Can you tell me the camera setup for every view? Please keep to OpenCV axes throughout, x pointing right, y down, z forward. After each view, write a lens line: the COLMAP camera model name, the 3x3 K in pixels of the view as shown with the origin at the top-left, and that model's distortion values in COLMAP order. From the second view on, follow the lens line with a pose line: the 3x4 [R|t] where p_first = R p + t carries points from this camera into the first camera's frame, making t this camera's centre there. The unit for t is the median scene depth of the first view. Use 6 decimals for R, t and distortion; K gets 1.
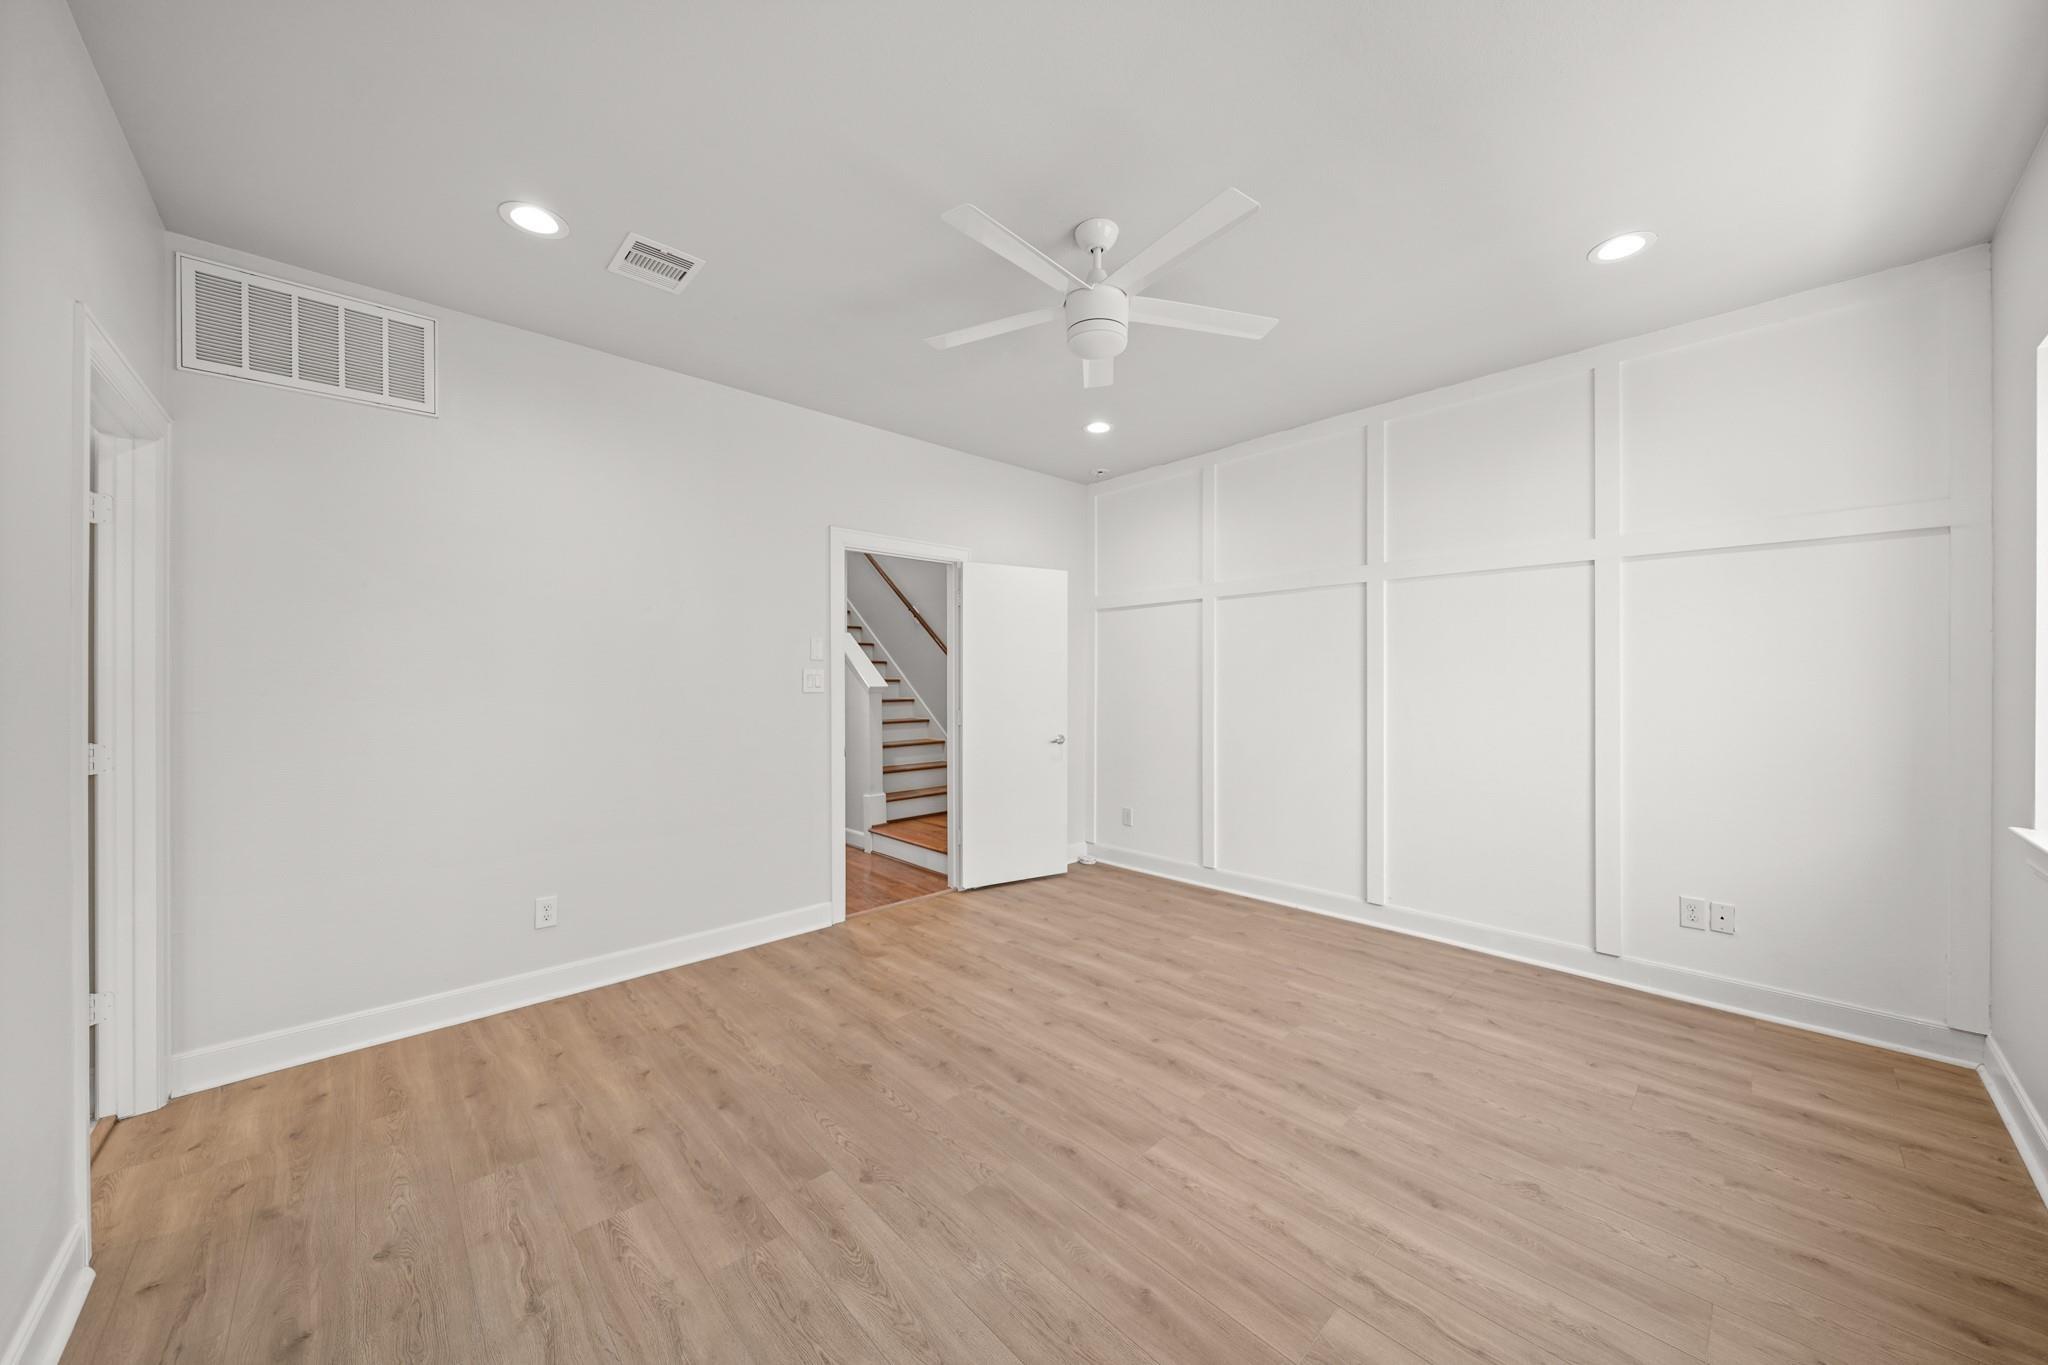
lens RADIAL K [[717.0, 0, 1027.2], [0, 717.0, 688.9], [0, 0, 1]] dist [-0.006557, -0.000216]
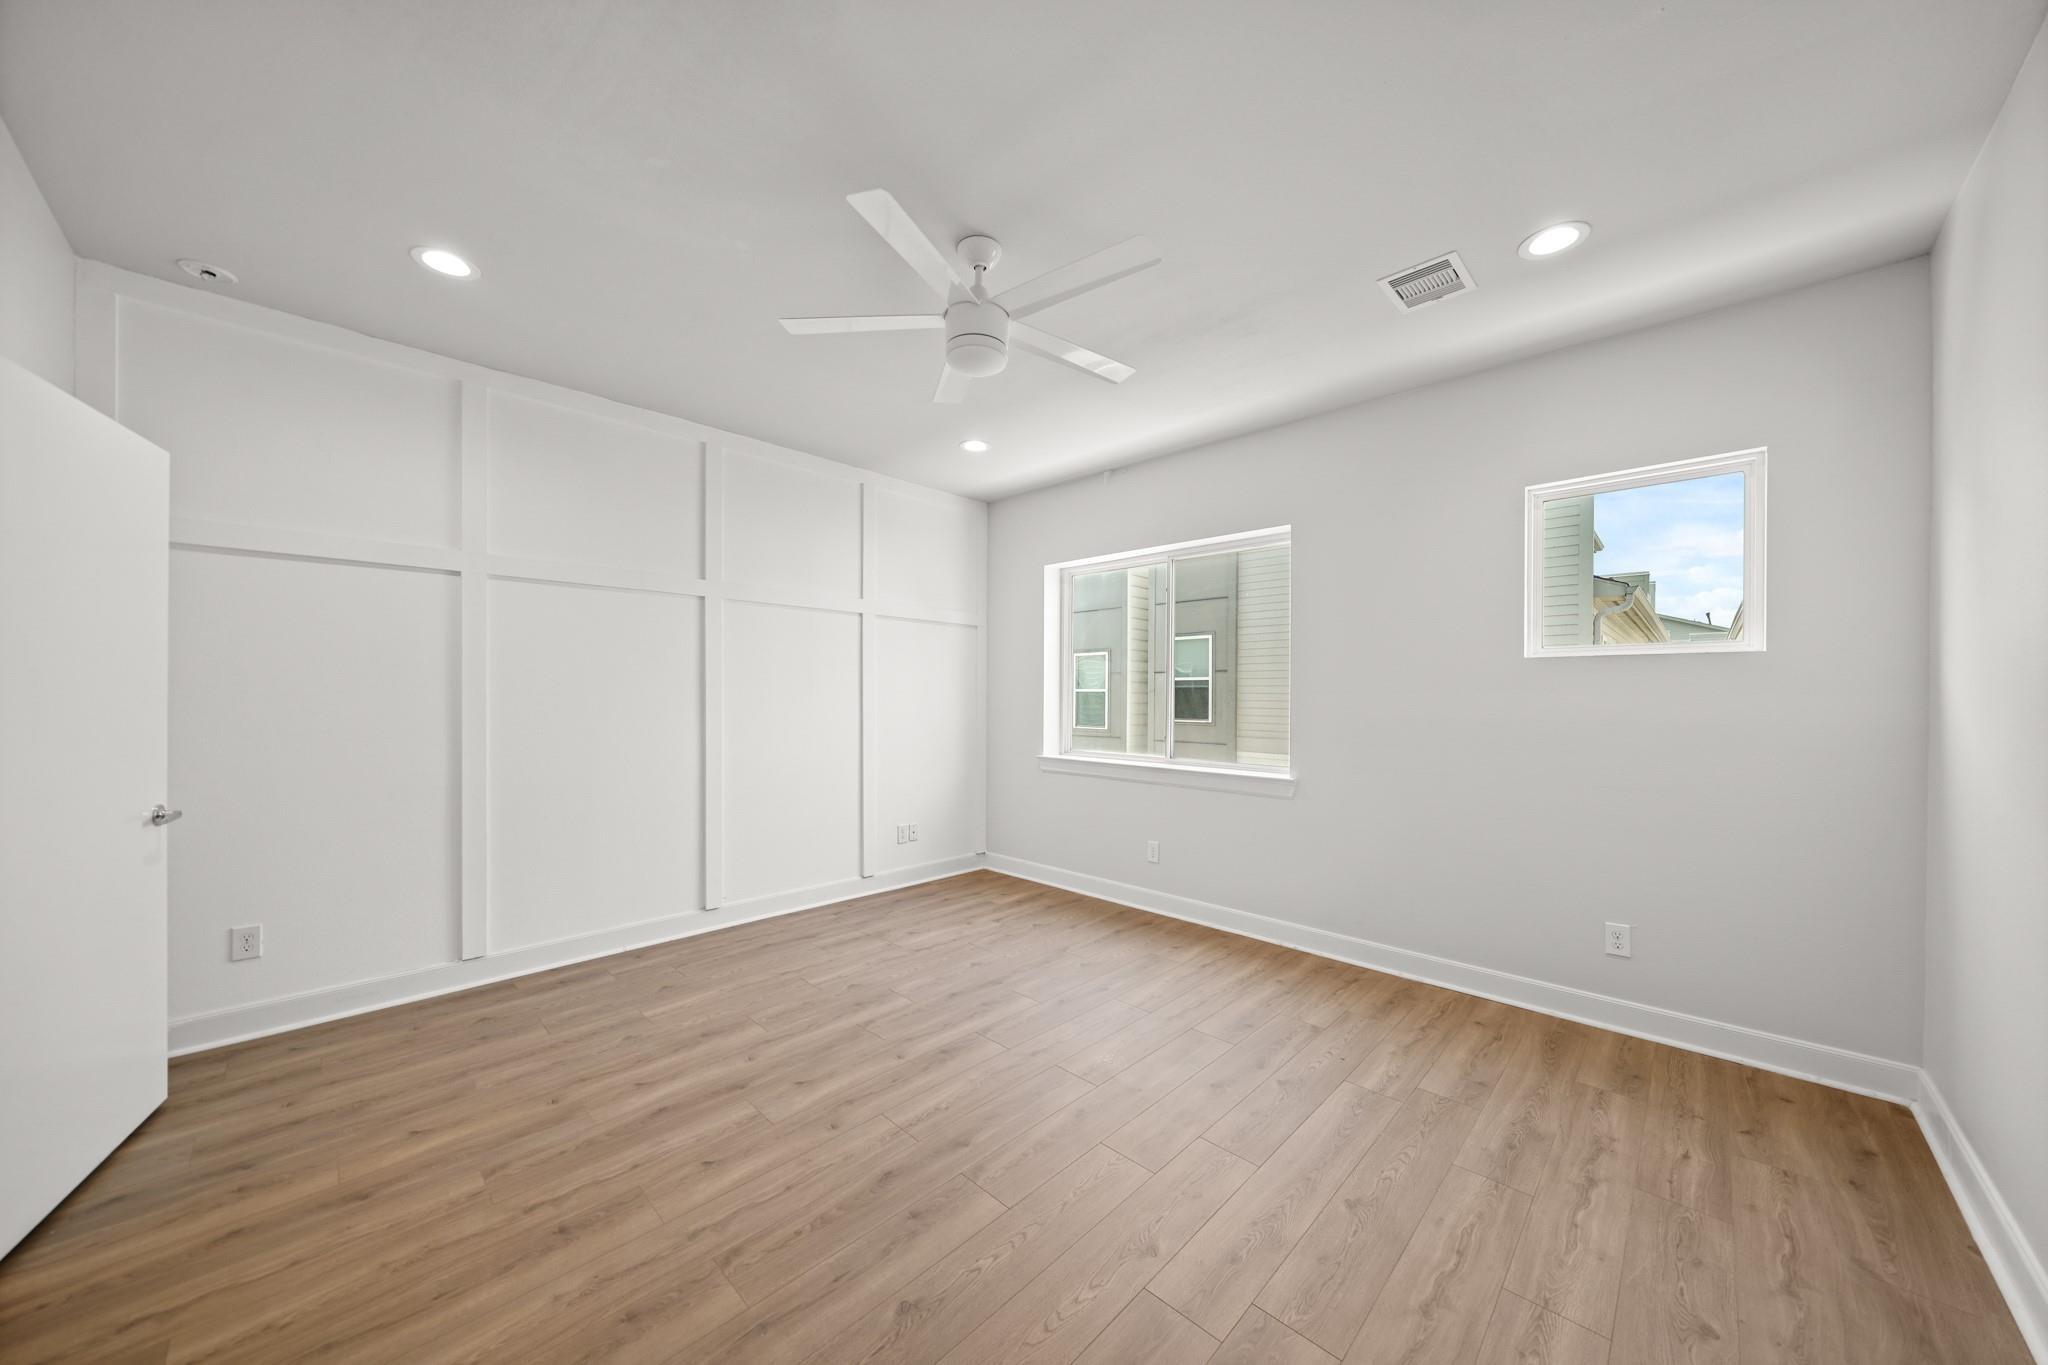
lens RADIAL K [[685.2, 0, 1023.9], [0, 685.2, 666.4], [0, 0, 1]] dist [-0.004291, -0.000092]
pose [[-0.032862, 0.043614, 0.998508, -0.812608], [0.004391, 0.999044, -0.043493, -0.011720], [-0.999450, 0.002955, -0.033022, 0.866315]]
